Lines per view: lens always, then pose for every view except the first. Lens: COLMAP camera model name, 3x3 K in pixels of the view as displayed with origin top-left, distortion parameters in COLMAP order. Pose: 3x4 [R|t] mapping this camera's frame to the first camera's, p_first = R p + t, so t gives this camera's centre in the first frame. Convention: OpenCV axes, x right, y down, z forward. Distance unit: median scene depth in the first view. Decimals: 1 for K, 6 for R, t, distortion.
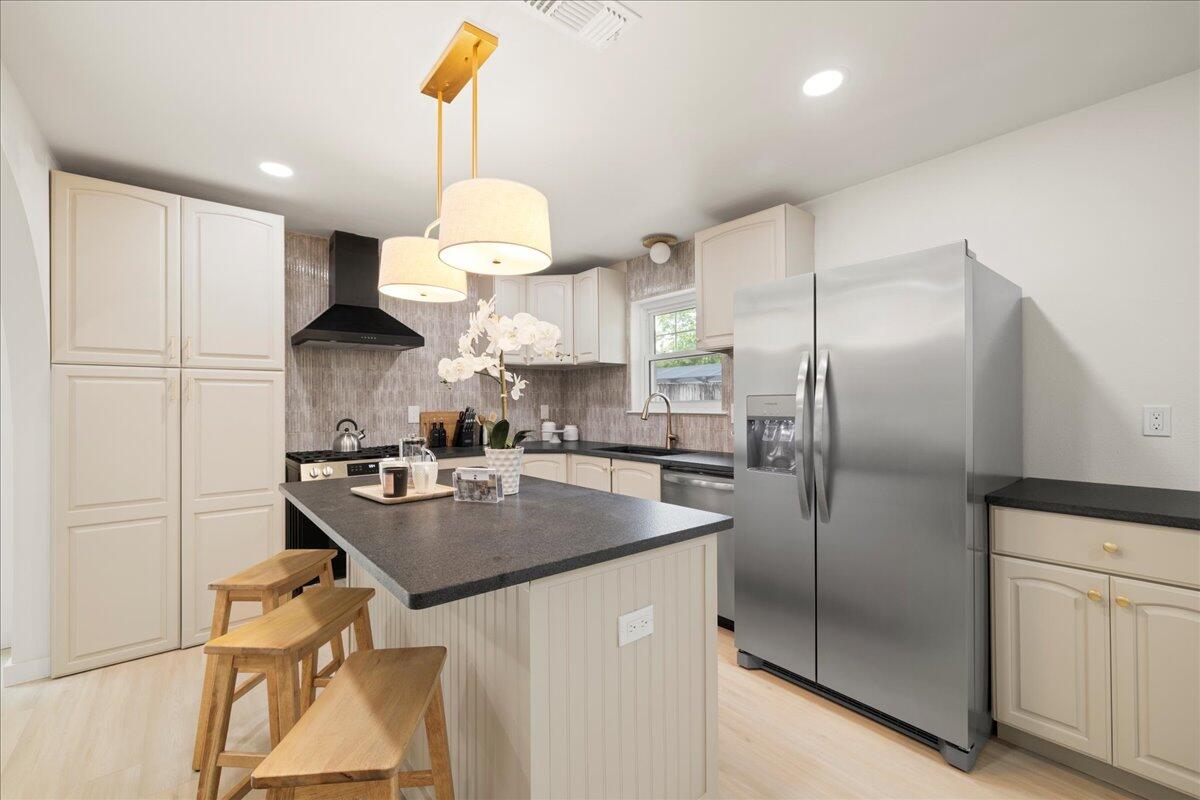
lens RADIAL K [[497.7, 0, 600.0], [0, 497.7, 400.0], [0, 0, 1]] dist [0.000715, -0.000315]
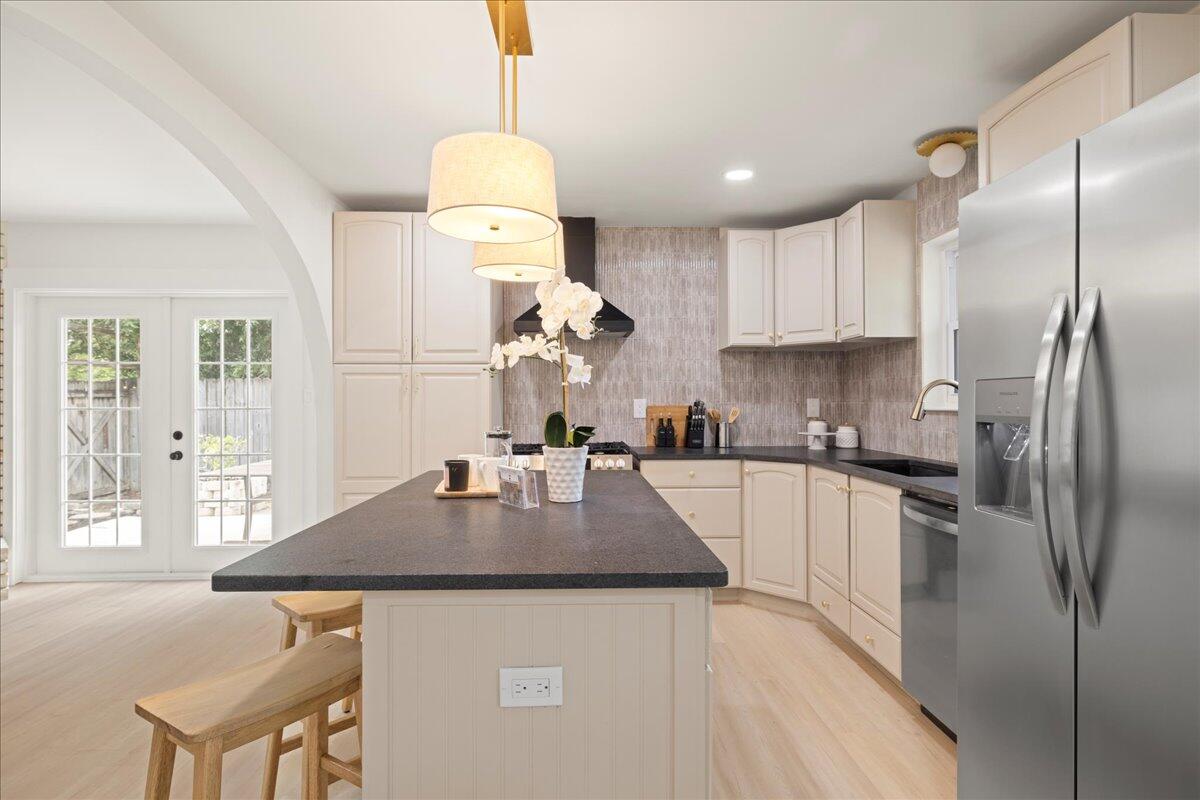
lens RADIAL K [[600.7, 0, 600.0], [0, 600.7, 400.0], [0, 0, 1]] dist [-0.005782, -0.000399]
pose [[0.798770, 0.003439, -0.601626, 0.208934], [0.002402, 0.999957, 0.008905, 0.004174], [0.601631, -0.008558, 0.798728, 0.104058]]
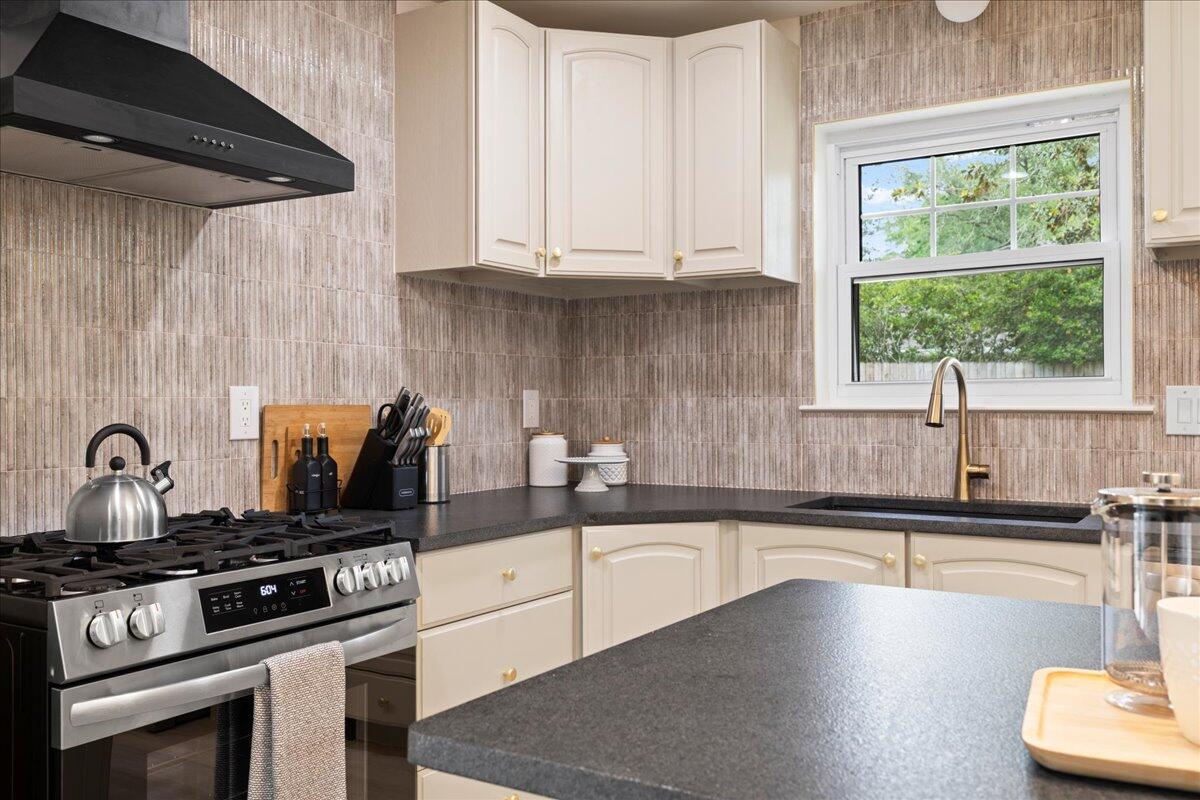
lens RADIAL K [[1034.2, 0, 600.0], [0, 1034.2, 400.0], [0, 0, 1]] dist [-0.000378, -0.000277]
pose [[0.948804, 0.006114, 0.315805, -0.363638], [-0.007984, 0.999957, 0.004629, 0.016106], [-0.315764, -0.006913, 0.948813, 0.299690]]
